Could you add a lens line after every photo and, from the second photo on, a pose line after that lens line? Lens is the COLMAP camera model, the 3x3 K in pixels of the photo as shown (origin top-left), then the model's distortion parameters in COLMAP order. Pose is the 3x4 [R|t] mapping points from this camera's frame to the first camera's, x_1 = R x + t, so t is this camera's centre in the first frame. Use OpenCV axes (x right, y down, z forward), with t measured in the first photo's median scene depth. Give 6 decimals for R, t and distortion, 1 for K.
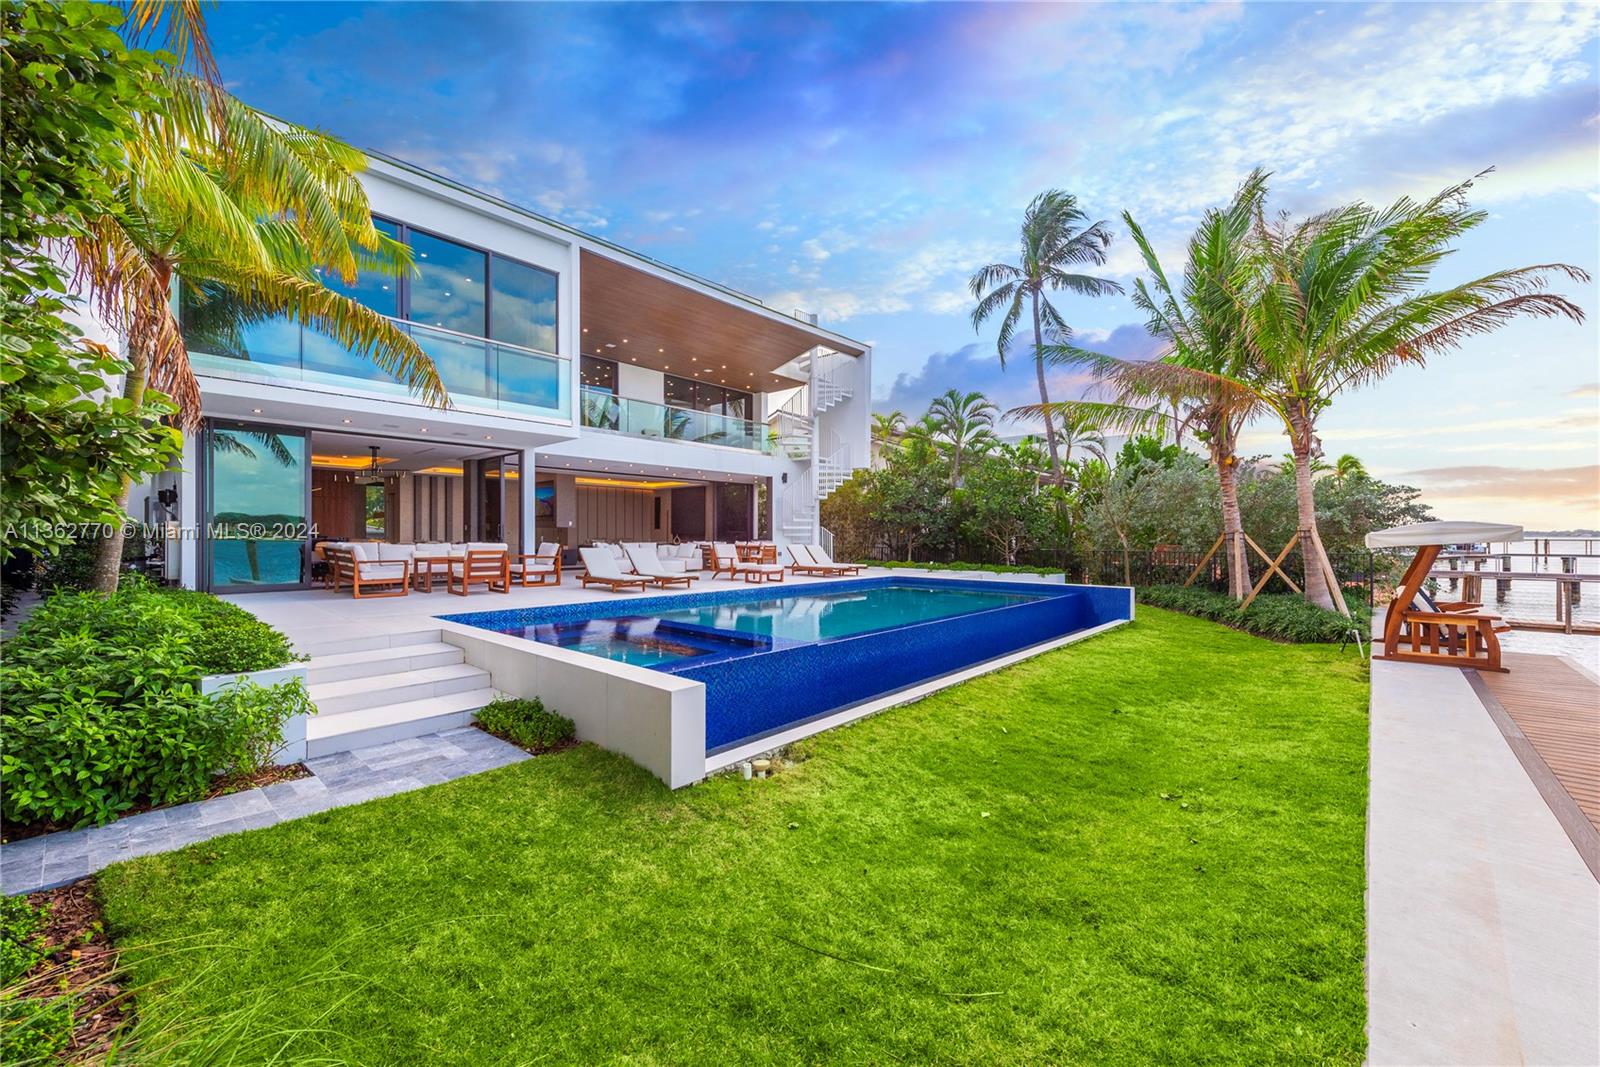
lens RADIAL K [[632.6, 0, 796.9], [0, 632.6, 537.6], [0, 0, 1]] dist [-0.015839, 0.000573]
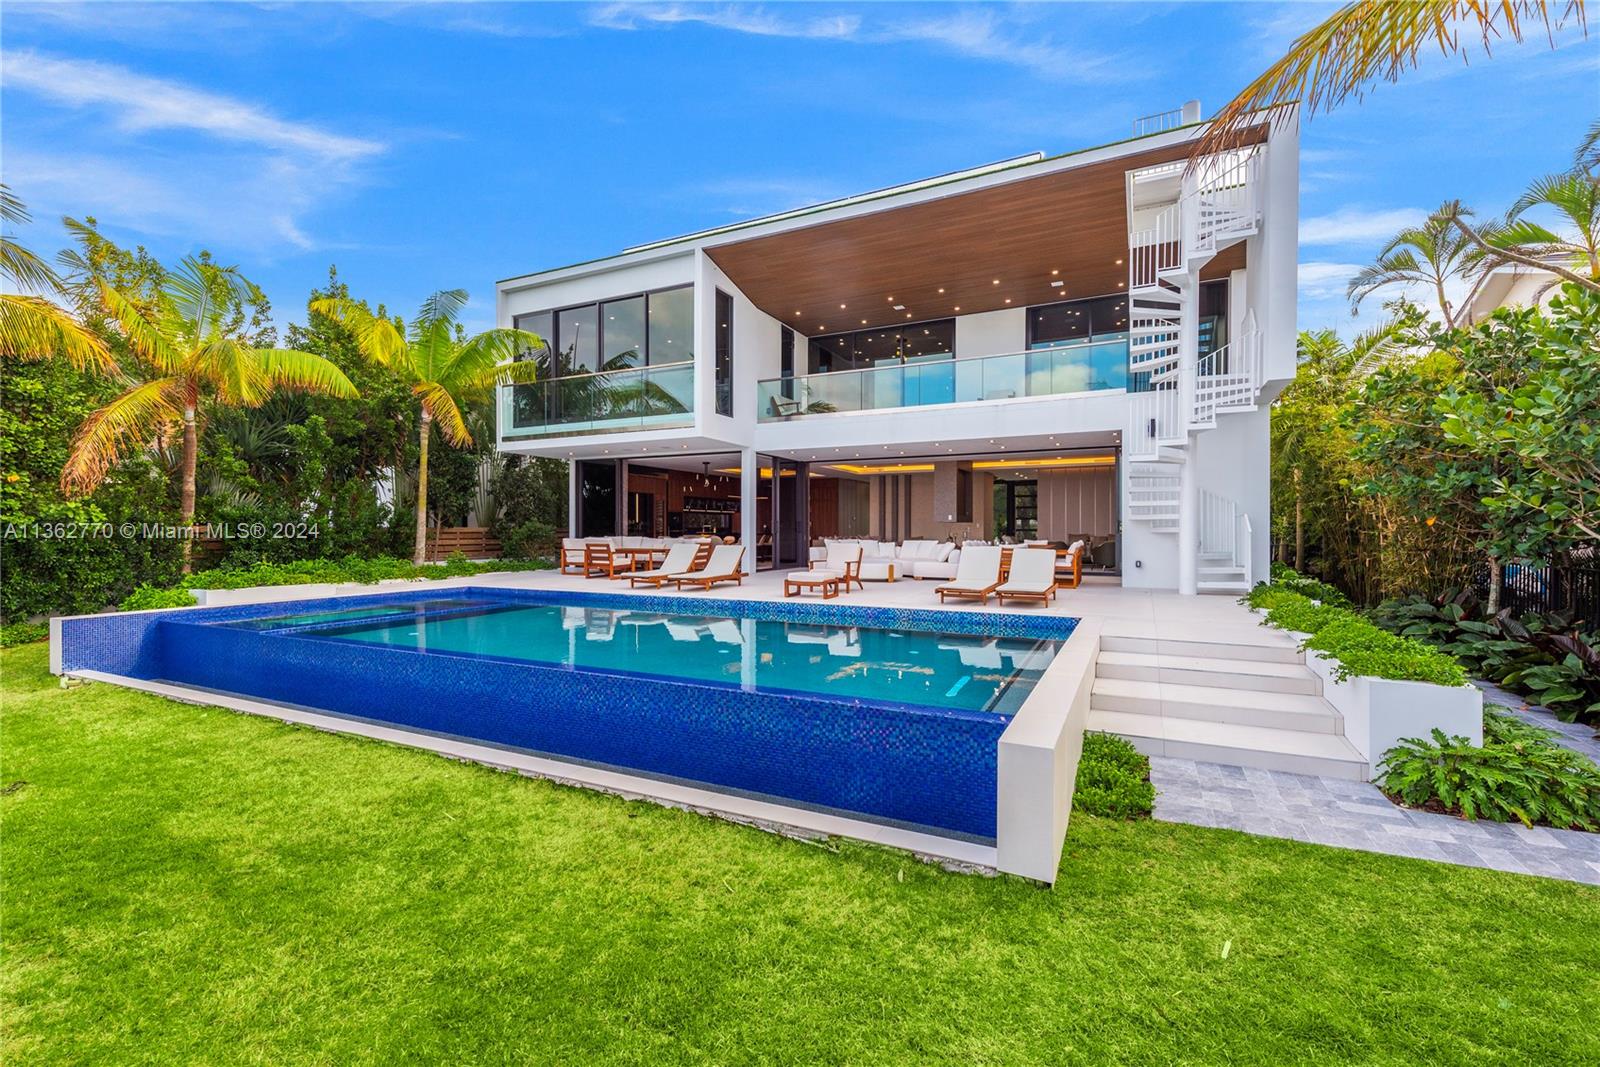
lens RADIAL K [[698.6, 0, 804.8], [0, 698.6, 529.0], [0, 0, 1]] dist [0.012916, 0.000142]
pose [[0.268041, -0.002357, -0.963404, 0.574155], [0.001226, 0.999997, -0.002106, -0.003552], [0.963407, -0.000616, 0.268044, 0.624544]]
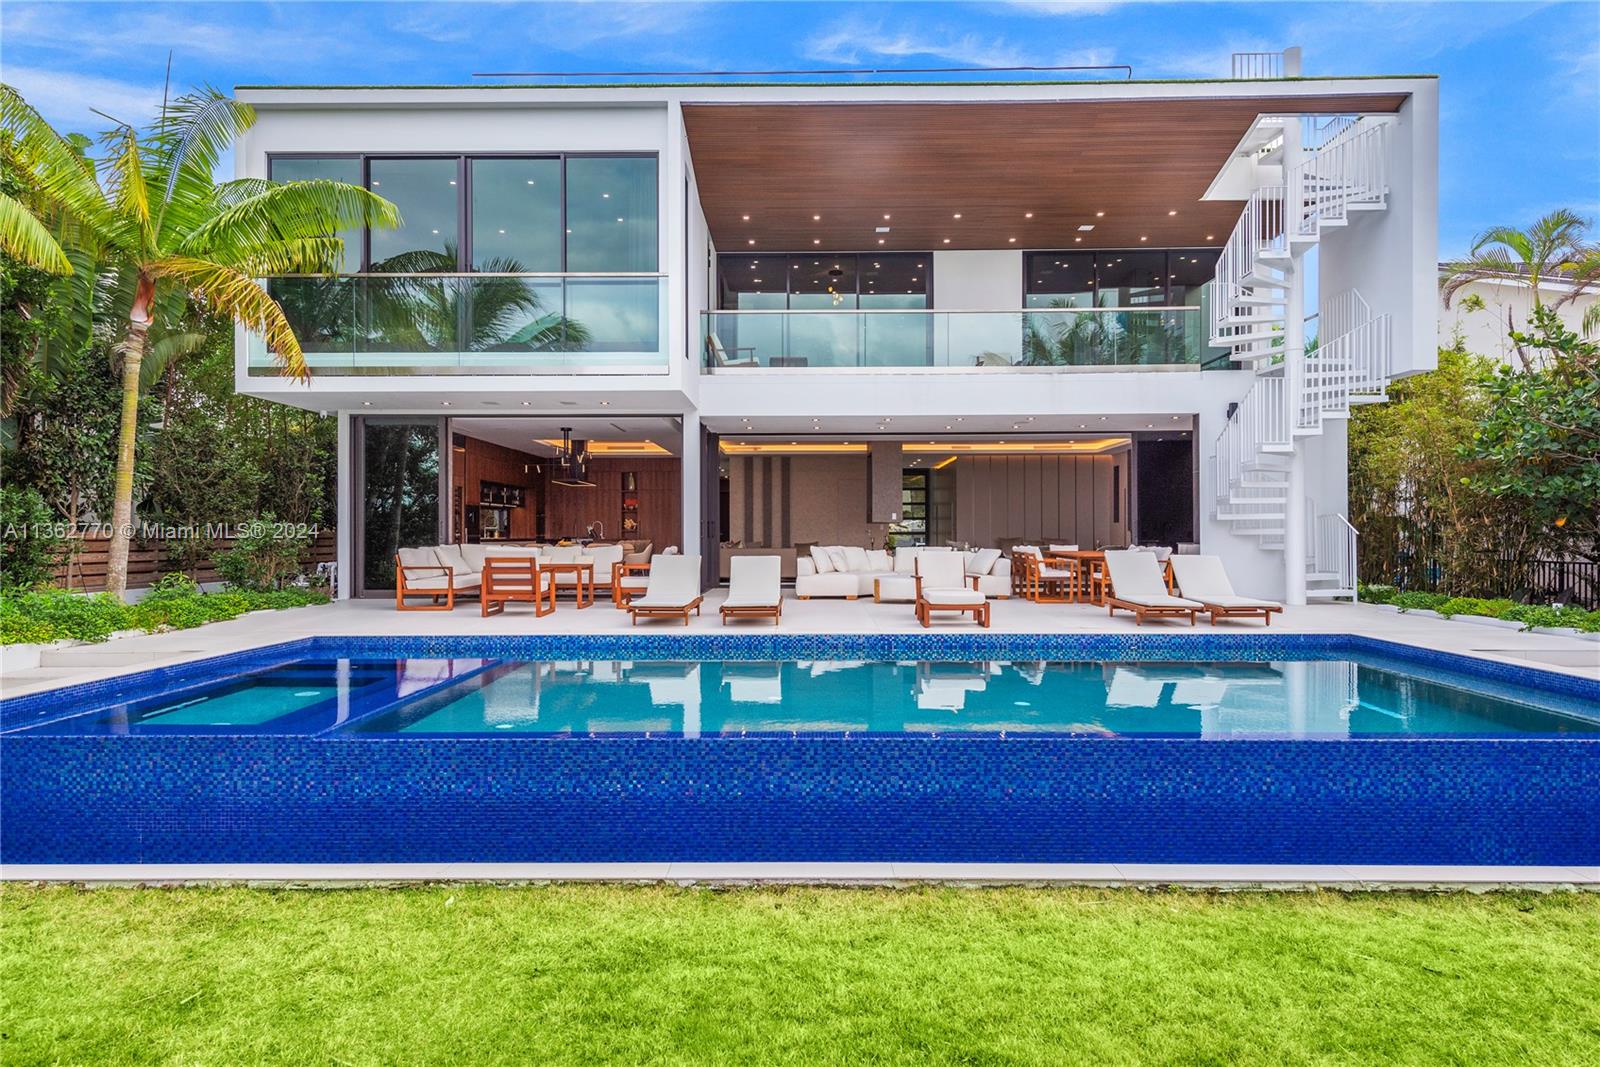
lens RADIAL K [[982.9, 0, 795.1], [0, 982.9, 539.0], [0, 0, 1]] dist [0.014032, -0.002114]
pose [[0.659993, 0.001712, -0.751270, 0.376023], [0.004815, 0.999967, 0.006509, -0.004553], [0.751256, -0.007913, 0.659963, 0.289906]]
